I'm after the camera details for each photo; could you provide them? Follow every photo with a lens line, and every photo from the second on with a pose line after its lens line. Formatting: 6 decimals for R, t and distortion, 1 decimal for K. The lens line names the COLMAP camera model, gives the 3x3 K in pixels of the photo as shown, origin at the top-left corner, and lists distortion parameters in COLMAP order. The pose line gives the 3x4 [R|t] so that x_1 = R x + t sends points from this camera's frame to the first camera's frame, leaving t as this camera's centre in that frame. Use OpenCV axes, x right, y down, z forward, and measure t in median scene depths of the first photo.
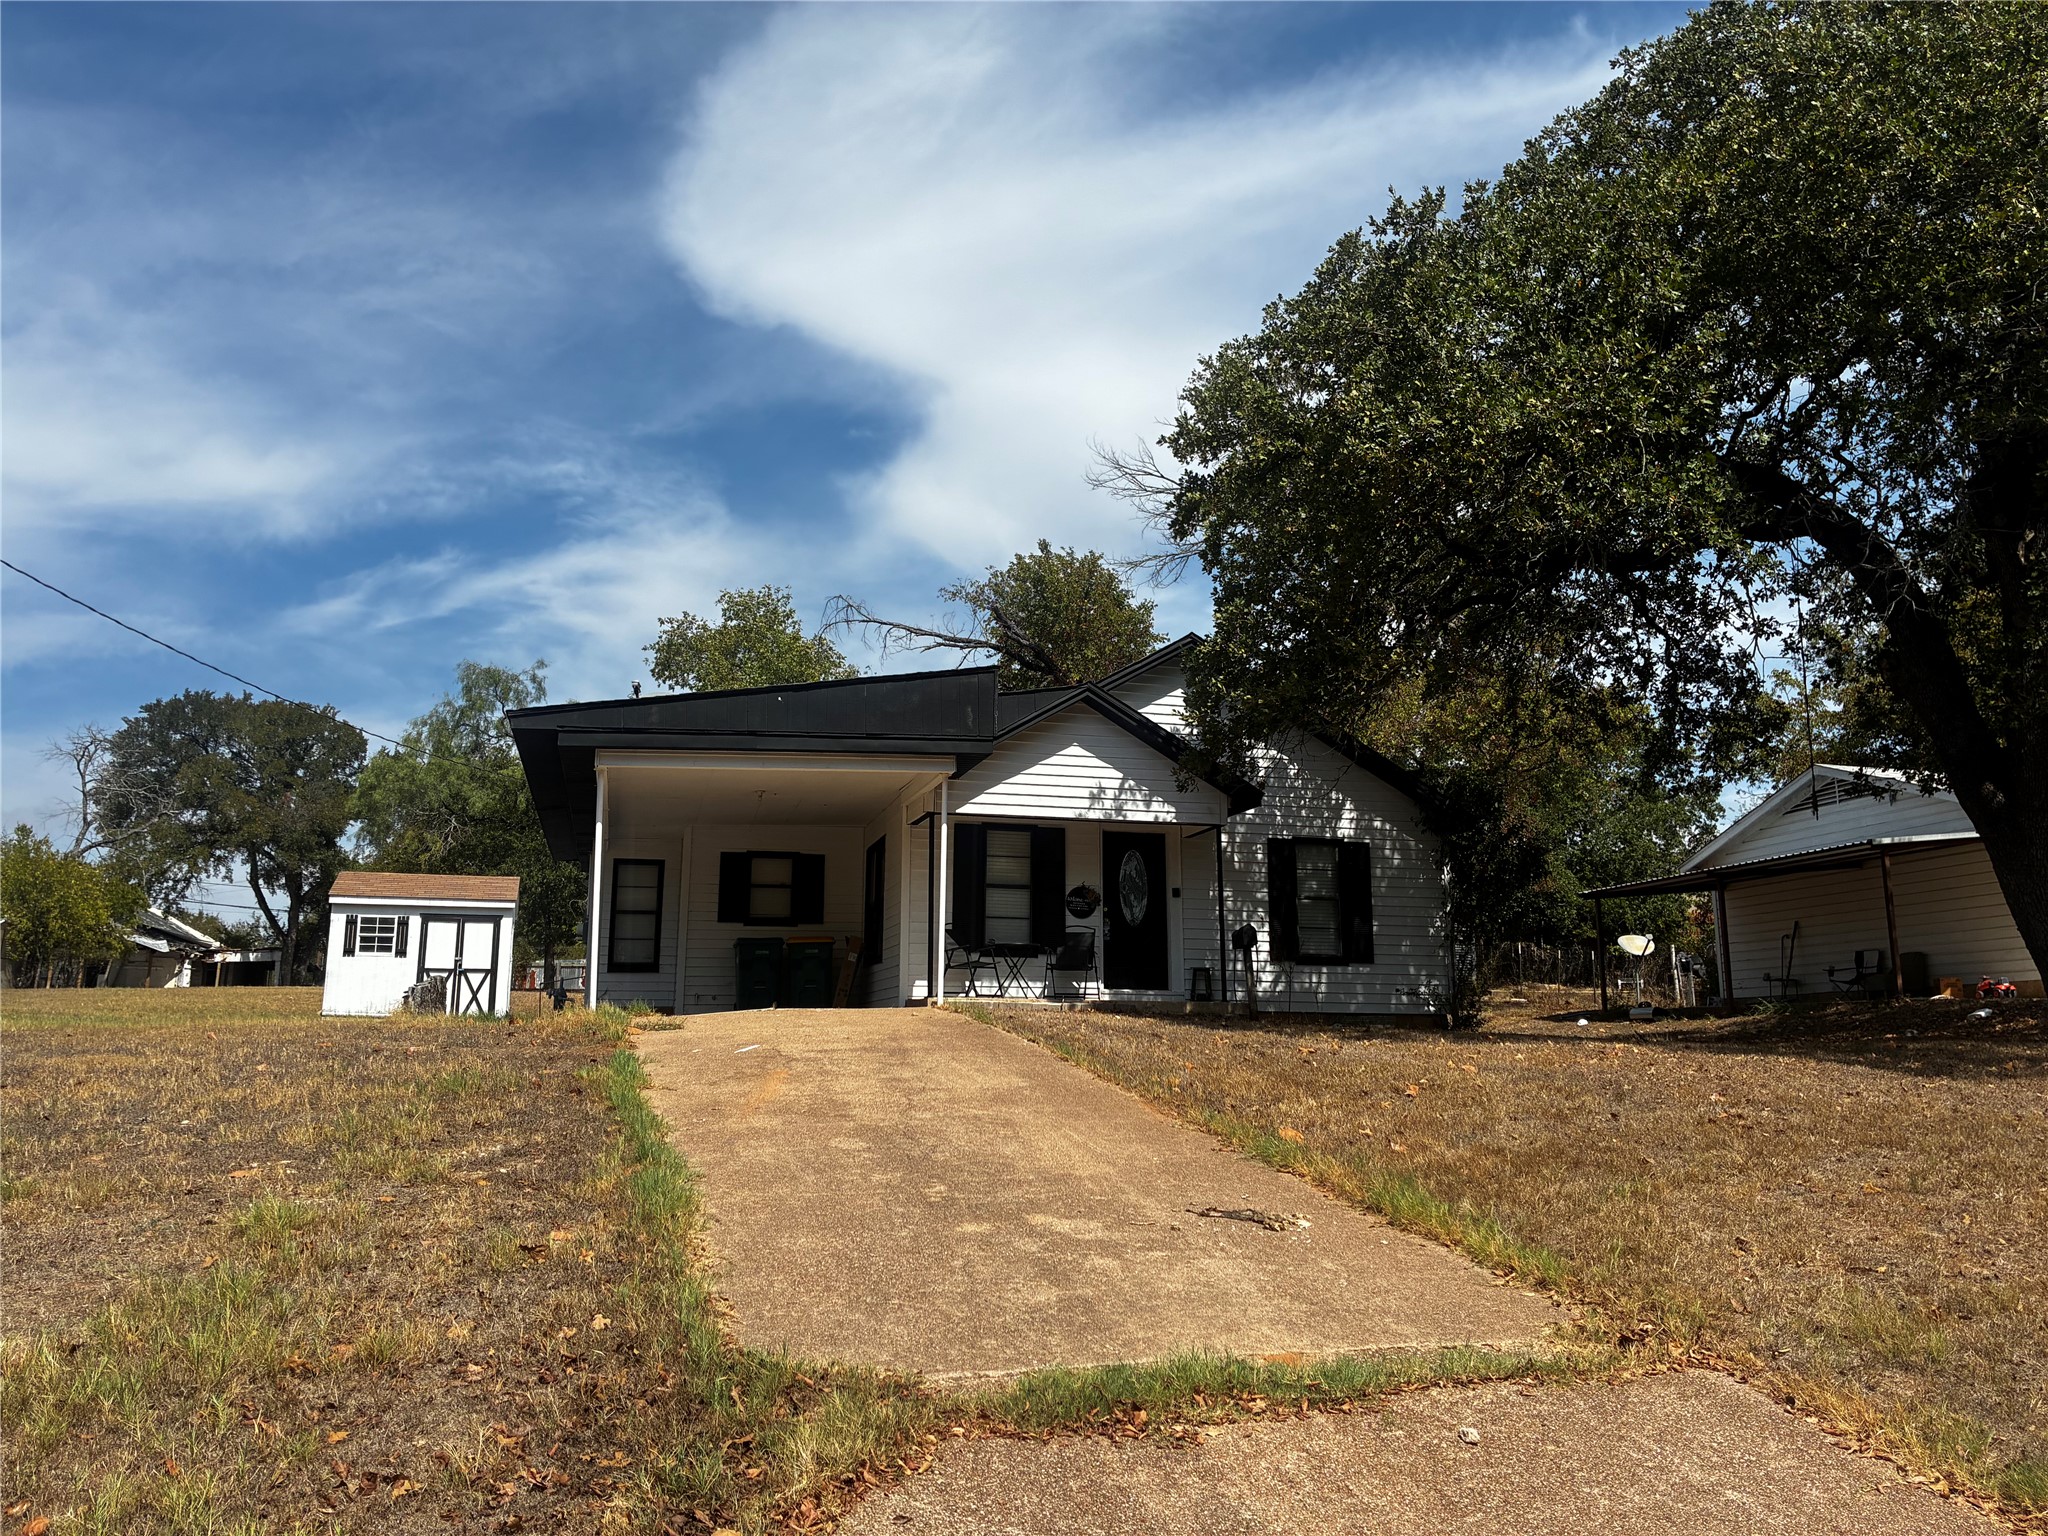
lens RADIAL K [[1400.6, 0, 1024.0], [0, 1400.6, 768.0], [0, 0, 1]] dist [0.000920, 0.000304]
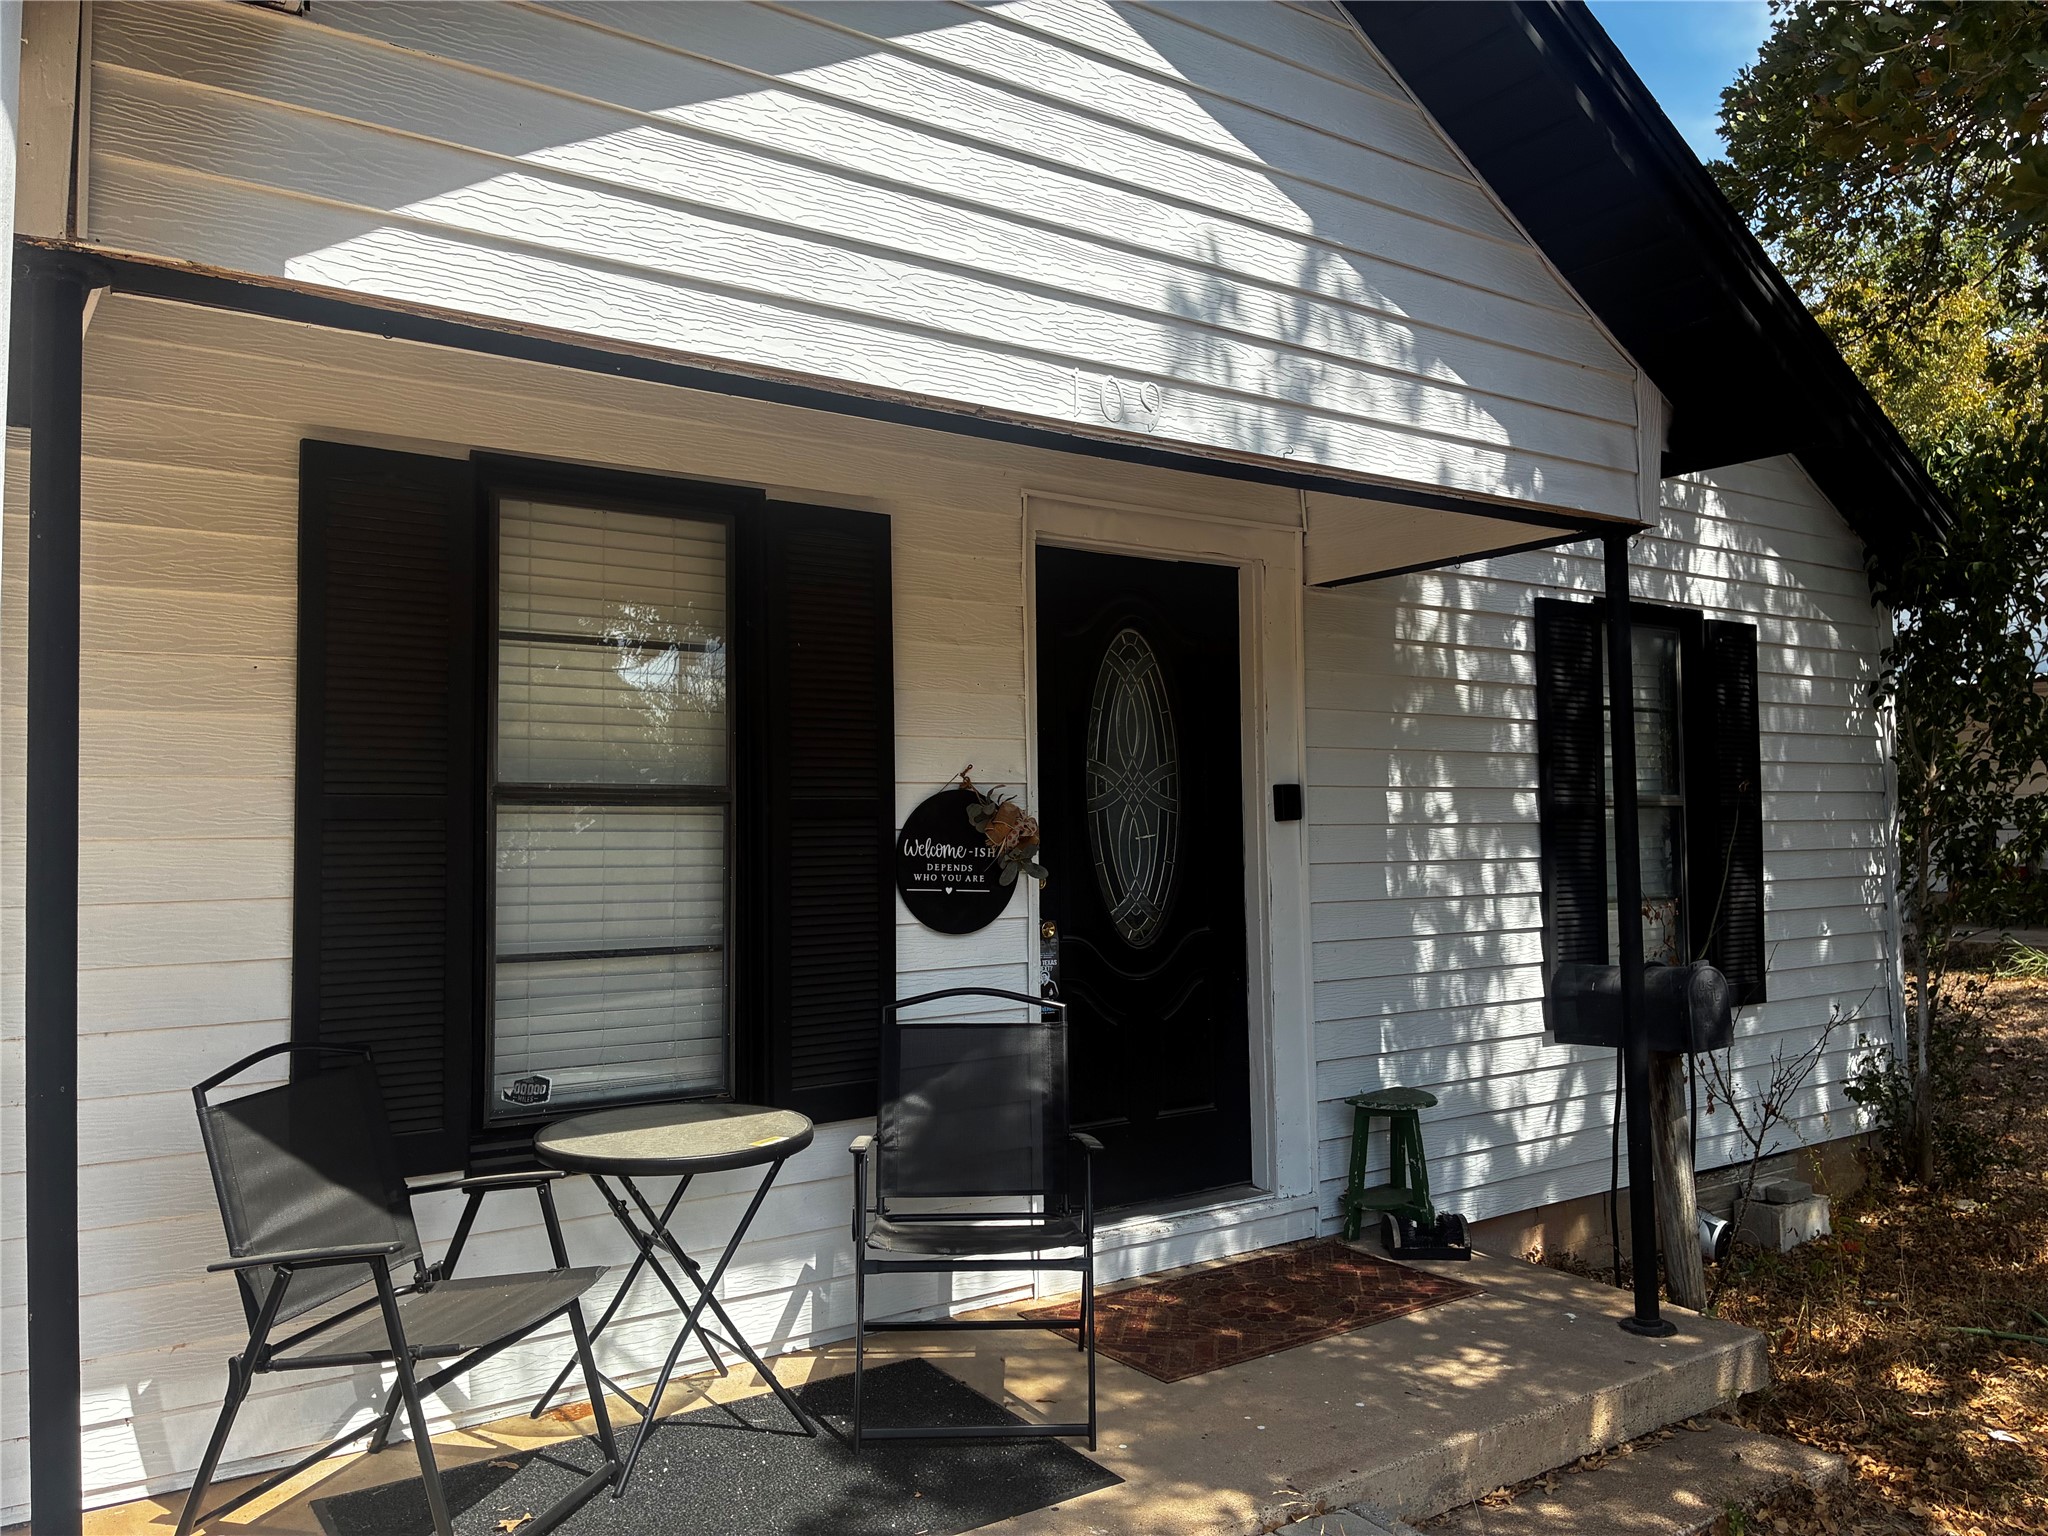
lens RADIAL K [[1400.6, 0, 1024.0], [0, 1400.6, 768.0], [0, 0, 1]] dist [0.000920, 0.000304]
pose [[0.922416, -0.008443, 0.386104, -0.033551], [-0.054572, 0.986880, 0.151953, 0.047500], [-0.382322, -0.161235, 0.909854, 0.795919]]
